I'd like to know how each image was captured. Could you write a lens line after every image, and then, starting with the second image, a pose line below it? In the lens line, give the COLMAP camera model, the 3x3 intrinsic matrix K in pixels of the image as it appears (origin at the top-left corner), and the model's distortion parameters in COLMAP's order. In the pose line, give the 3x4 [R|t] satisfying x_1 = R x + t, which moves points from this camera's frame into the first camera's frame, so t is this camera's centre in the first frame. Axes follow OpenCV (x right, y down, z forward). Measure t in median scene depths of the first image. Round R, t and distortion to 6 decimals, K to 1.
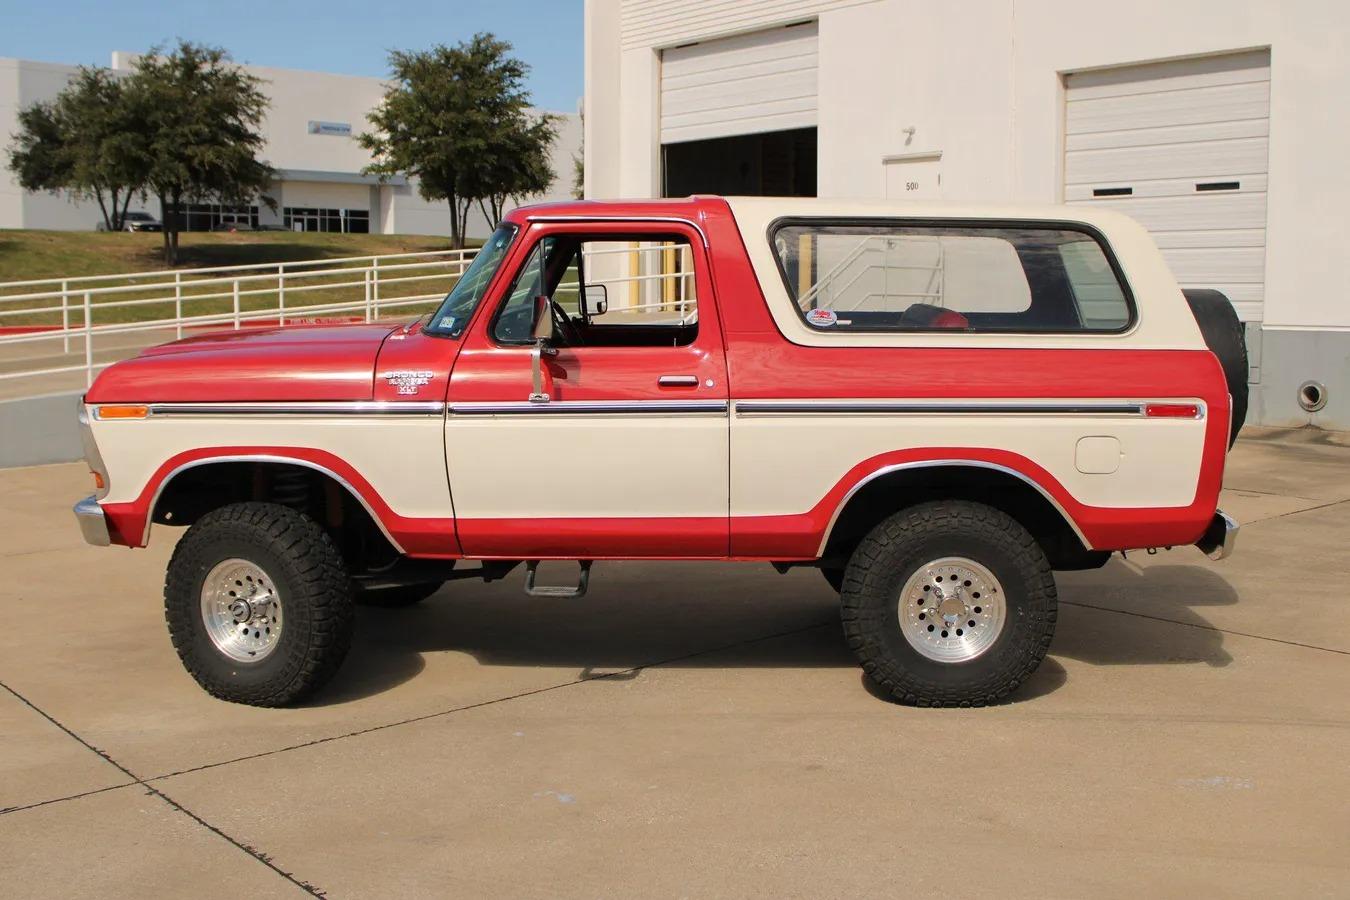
lens RADIAL K [[1440.9, 0, 675.0], [0, 1440.9, 450.0], [0, 0, 1]] dist [-0.102692, 0.095049]
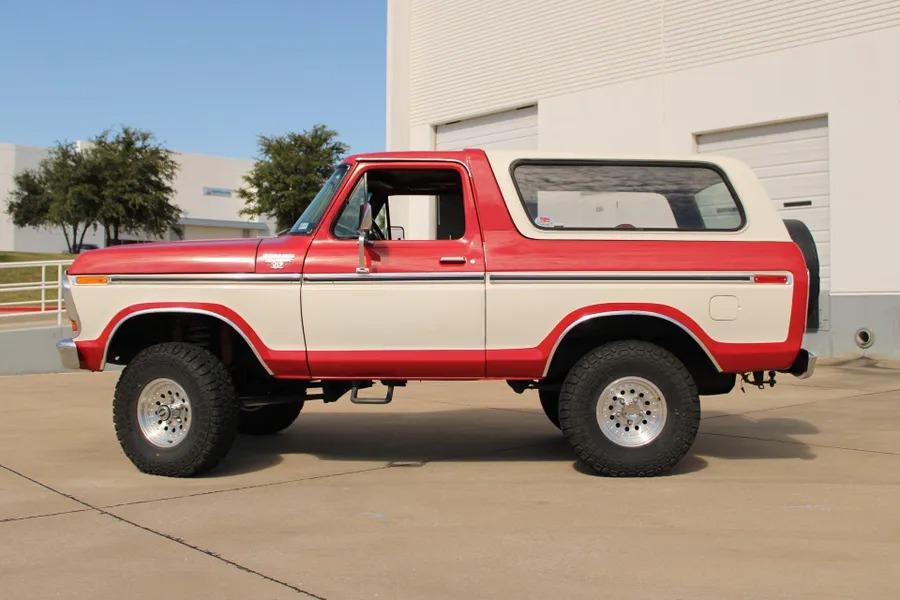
lens RADIAL K [[960.6, 0, 450.0], [0, 960.6, 300.0], [0, 0, 1]] dist [-0.102692, 0.095049]
pose [[0.999966, 0.002806, 0.007713, -0.007771], [-0.001890, 0.993225, -0.116195, 0.108501], [-0.007986, 0.116176, 0.993196, -0.020973]]
